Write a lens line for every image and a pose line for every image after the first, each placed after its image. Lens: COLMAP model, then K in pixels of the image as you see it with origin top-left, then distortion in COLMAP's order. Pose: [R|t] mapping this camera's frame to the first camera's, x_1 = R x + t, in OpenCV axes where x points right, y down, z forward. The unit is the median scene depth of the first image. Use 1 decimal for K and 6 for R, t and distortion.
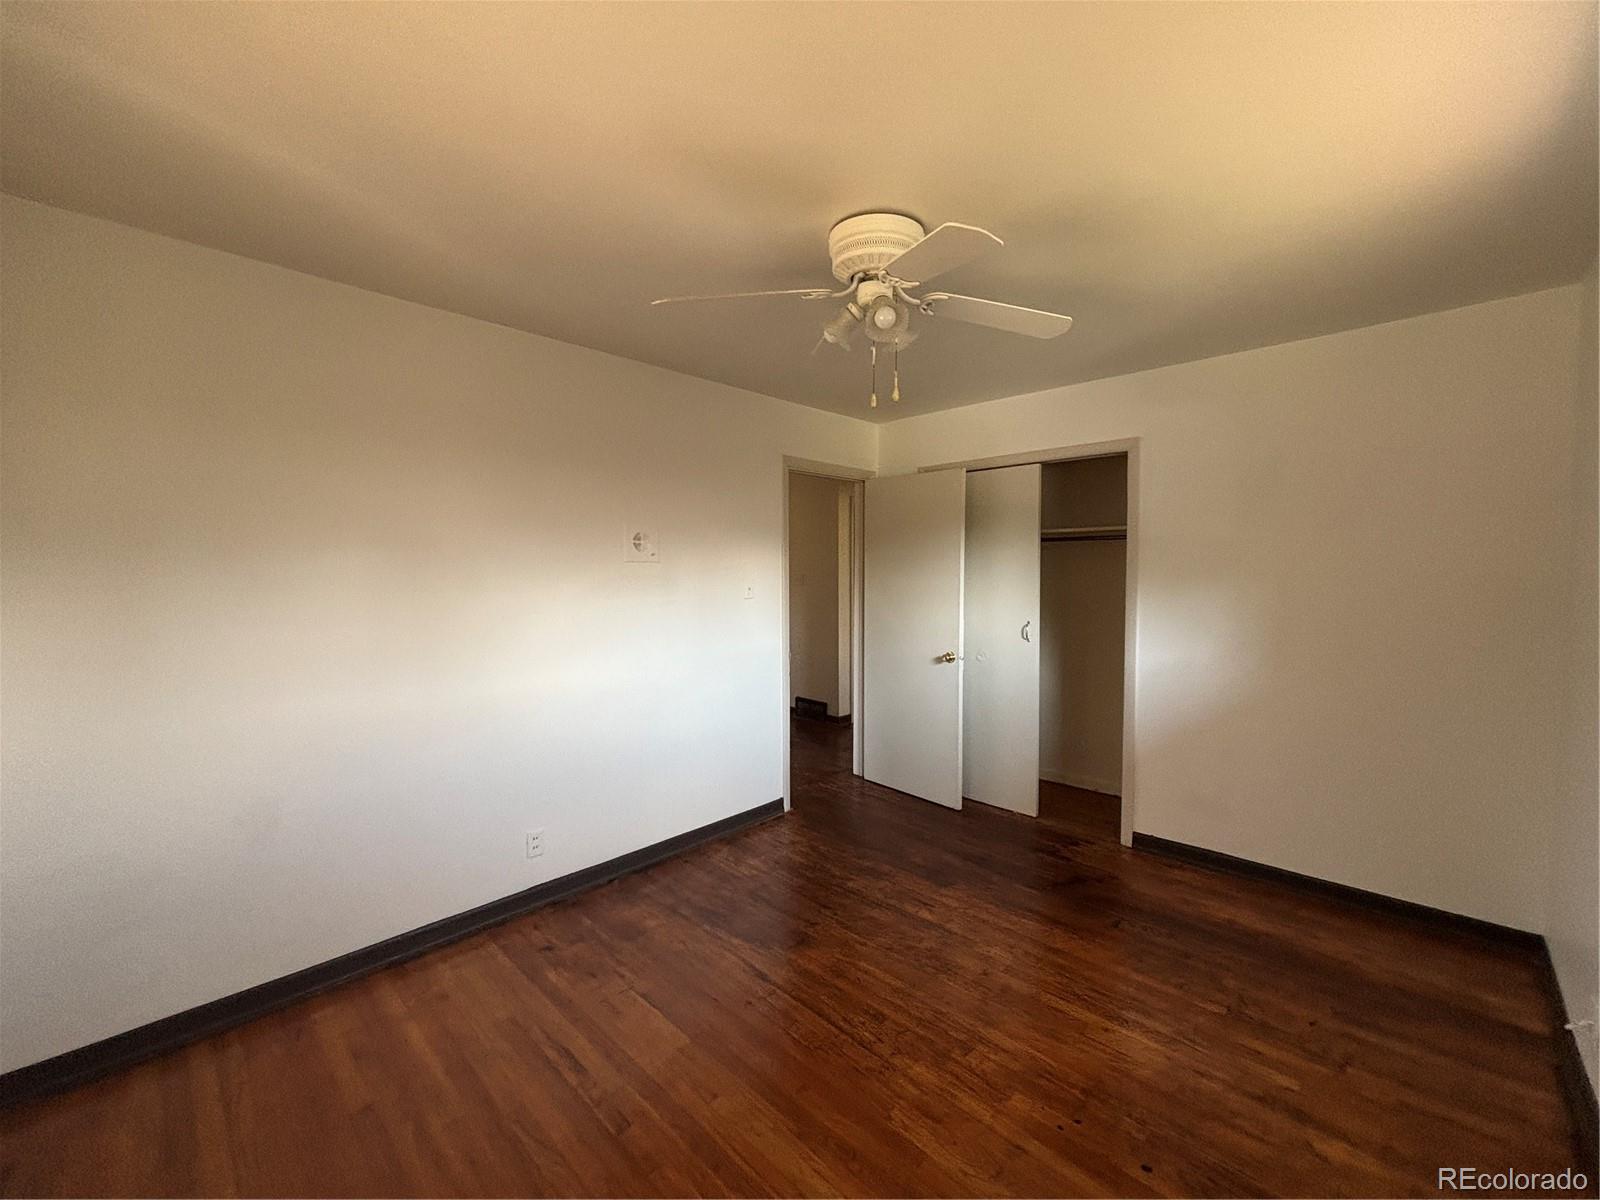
lens RADIAL K [[644.9, 0, 803.5], [0, 644.9, 598.1], [0, 0, 1]] dist [0.001802, 0.000761]
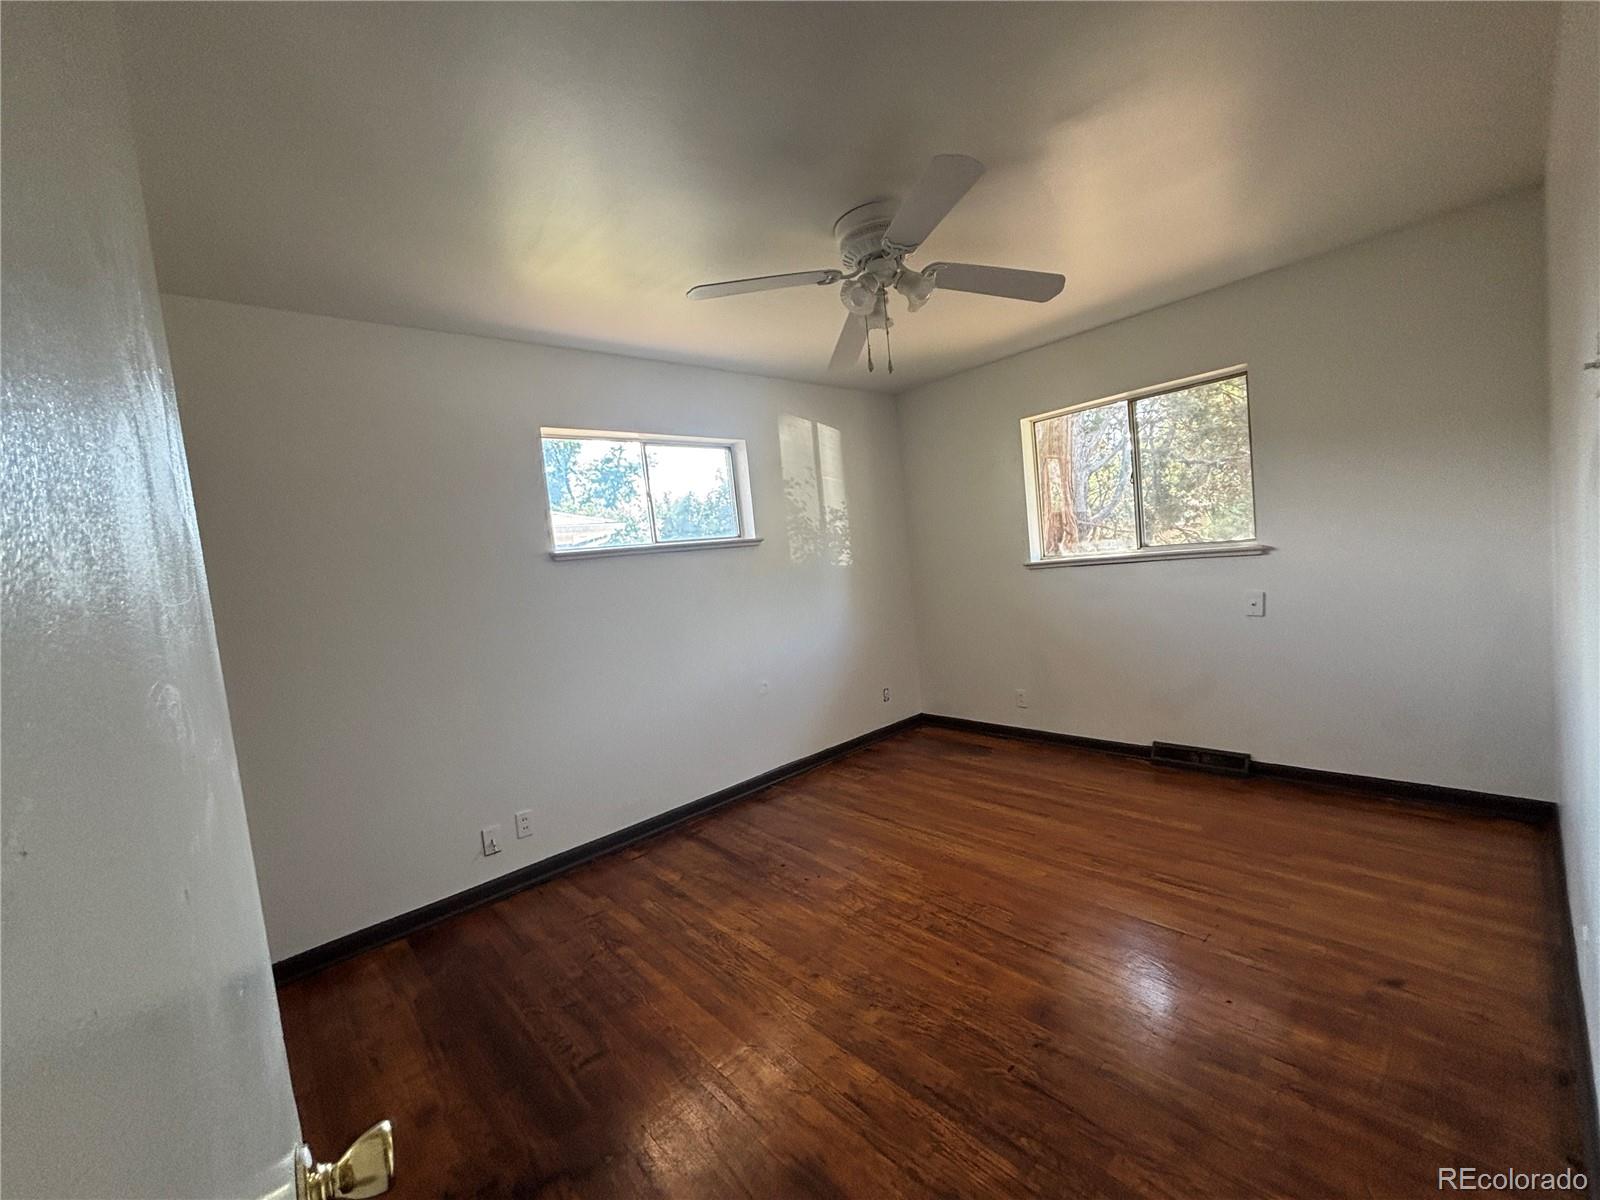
lens RADIAL K [[644.9, 0, 803.5], [0, 644.9, 598.1], [0, 0, 1]] dist [0.001802, 0.000761]
pose [[-0.993079, 0.096884, 0.066382, 0.205597], [0.103820, 0.988434, 0.110542, -0.044153], [-0.054905, 0.116669, -0.991652, 1.996996]]
